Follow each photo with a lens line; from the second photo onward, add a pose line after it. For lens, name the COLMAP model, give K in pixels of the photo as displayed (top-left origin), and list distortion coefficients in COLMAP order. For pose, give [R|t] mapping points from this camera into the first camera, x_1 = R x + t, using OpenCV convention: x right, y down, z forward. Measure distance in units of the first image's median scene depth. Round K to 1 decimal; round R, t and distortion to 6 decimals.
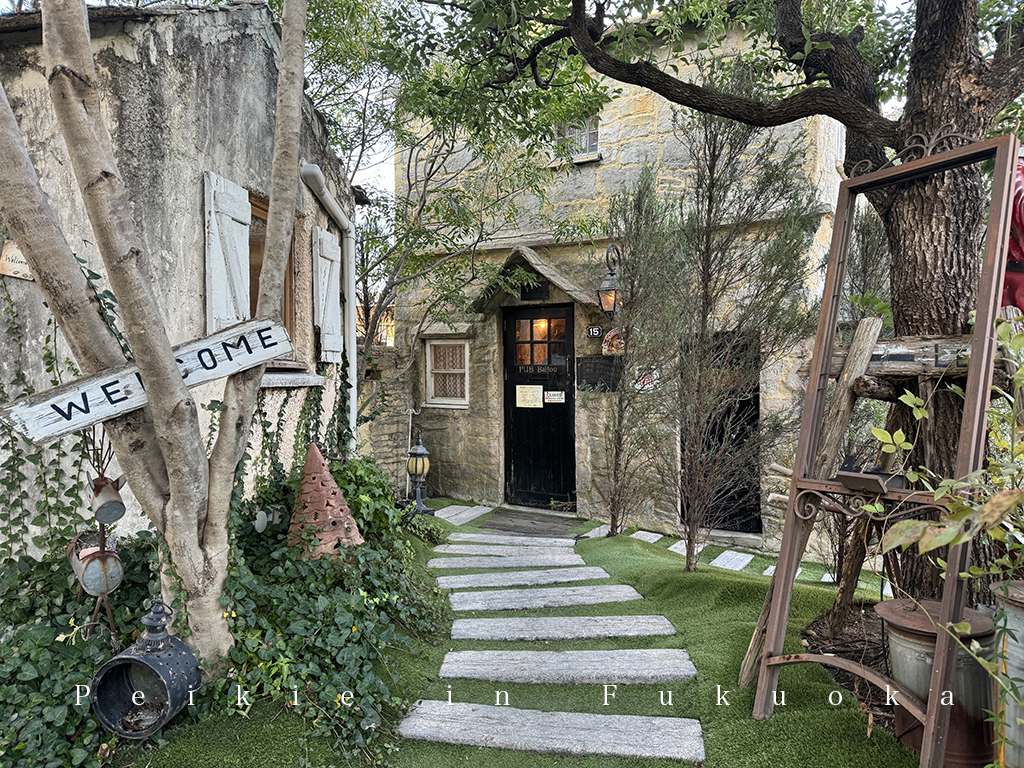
lens RADIAL K [[717.6, 0, 528.2], [0, 717.6, 387.1], [0, 0, 1]] dist [0.047456, -0.042166]
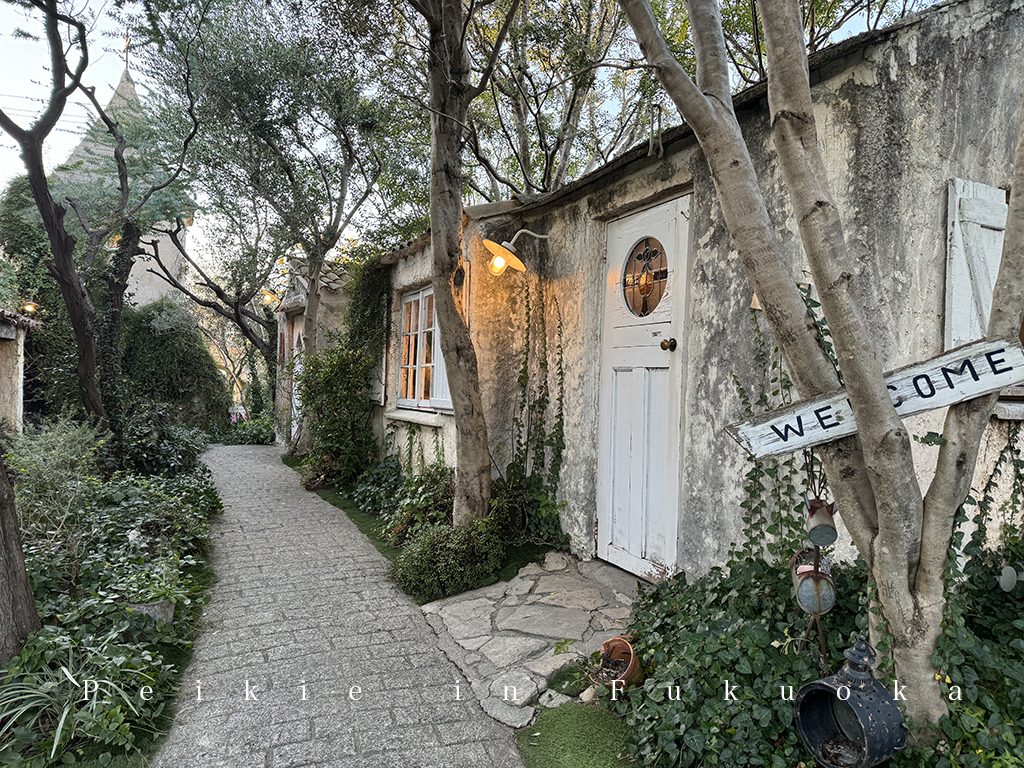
lens RADIAL K [[722.8, 0, 514.5], [0, 722.8, 388.2], [0, 0, 1]] dist [0.046616, -0.043370]
pose [[0.553041, 0.021126, -0.832886, 0.029110], [-0.046927, 0.998881, -0.005824, -0.006347], [0.831832, 0.042306, 0.553413, 0.064554]]
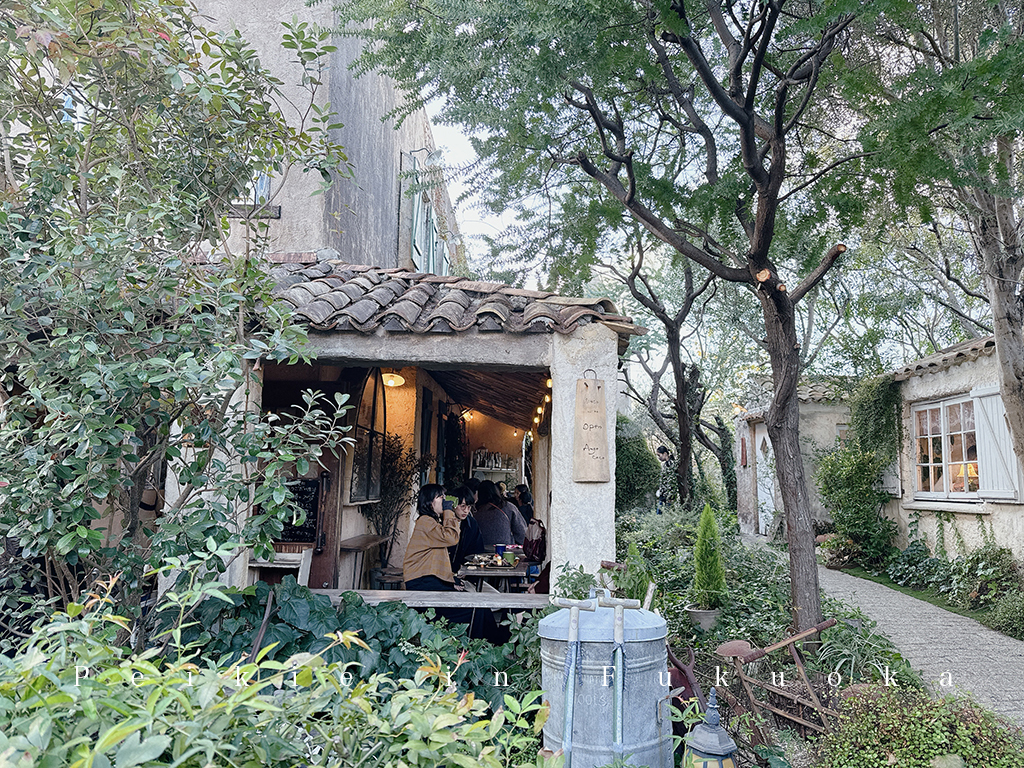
lens RADIAL K [[722.9, 0, 512.0], [0, 722.9, 384.0], [0, 0, 1]] dist [0.067713, -0.074887]
pose [[0.105019, -0.122783, -0.986861, 0.686599], [-0.037648, 0.991147, -0.127323, 0.051432], [0.993757, 0.050525, 0.099466, -1.054845]]
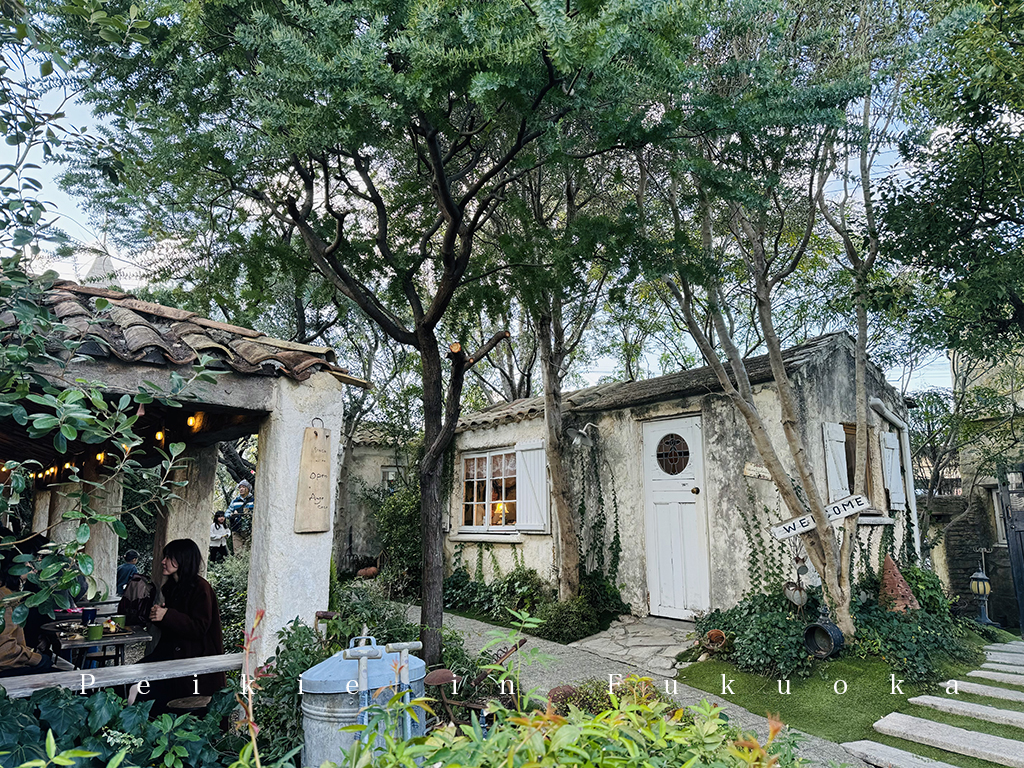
lens RADIAL K [[711.8, 0, 517.7], [0, 711.8, 376.2], [0, 0, 1]] dist [0.089180, -0.131655]
pose [[0.712867, -0.132931, -0.688585, 0.544508], [-0.016074, 0.978516, -0.205543, 0.037247], [0.701115, 0.157593, 0.695415, -1.552596]]
